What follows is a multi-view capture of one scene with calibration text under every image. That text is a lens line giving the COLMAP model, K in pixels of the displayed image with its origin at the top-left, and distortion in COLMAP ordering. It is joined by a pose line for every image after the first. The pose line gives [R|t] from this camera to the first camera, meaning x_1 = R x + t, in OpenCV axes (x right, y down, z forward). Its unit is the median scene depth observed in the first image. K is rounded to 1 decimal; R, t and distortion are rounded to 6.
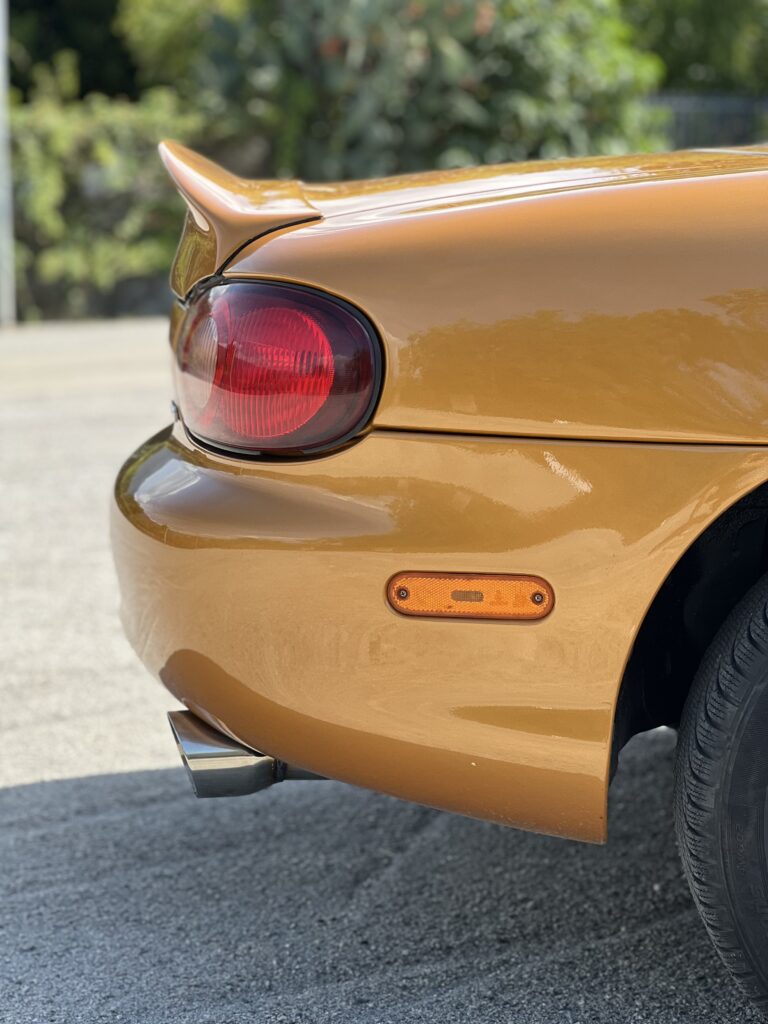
lens RADIAL K [[2125.4, 0, 384.0], [0, 2125.4, 512.0], [0, 0, 1]] dist [-0.145708, 4.287647]
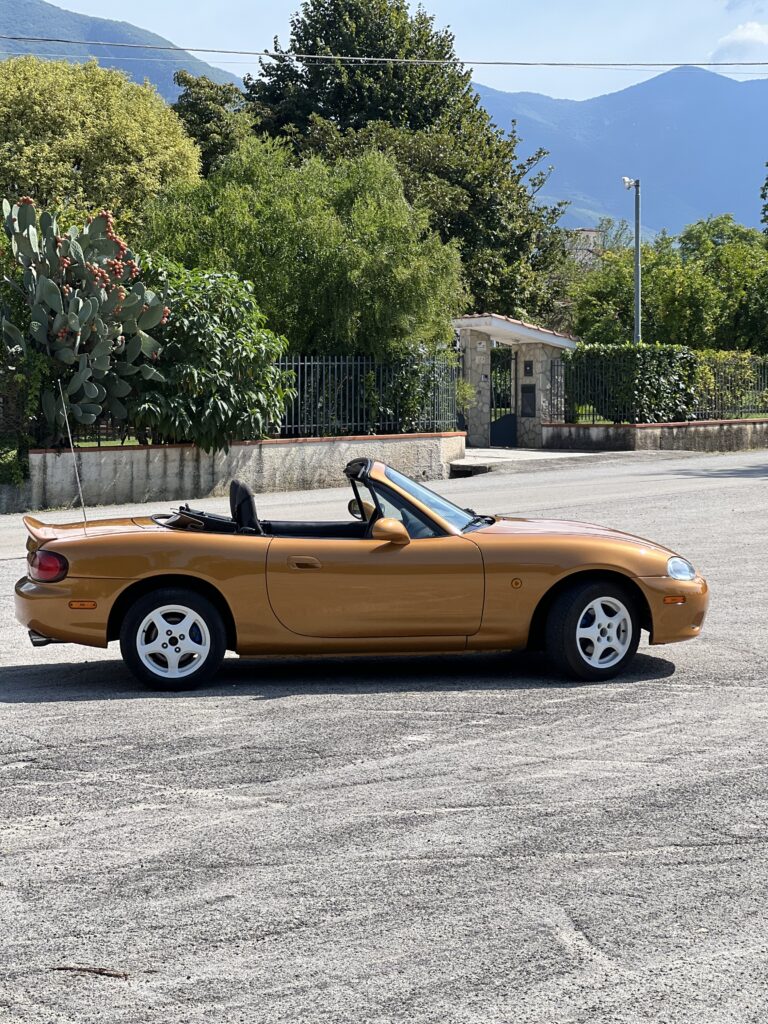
lens RADIAL K [[2125.4, 0, 384.0], [0, 2125.4, 512.0], [0, 0, 1]] dist [-0.145708, 4.287647]
pose [[0.992144, 0.001547, 0.125094, 0.114380], [0.008237, 0.996946, -0.077655, 0.213535], [-0.124832, 0.078076, 0.989101, -4.300782]]
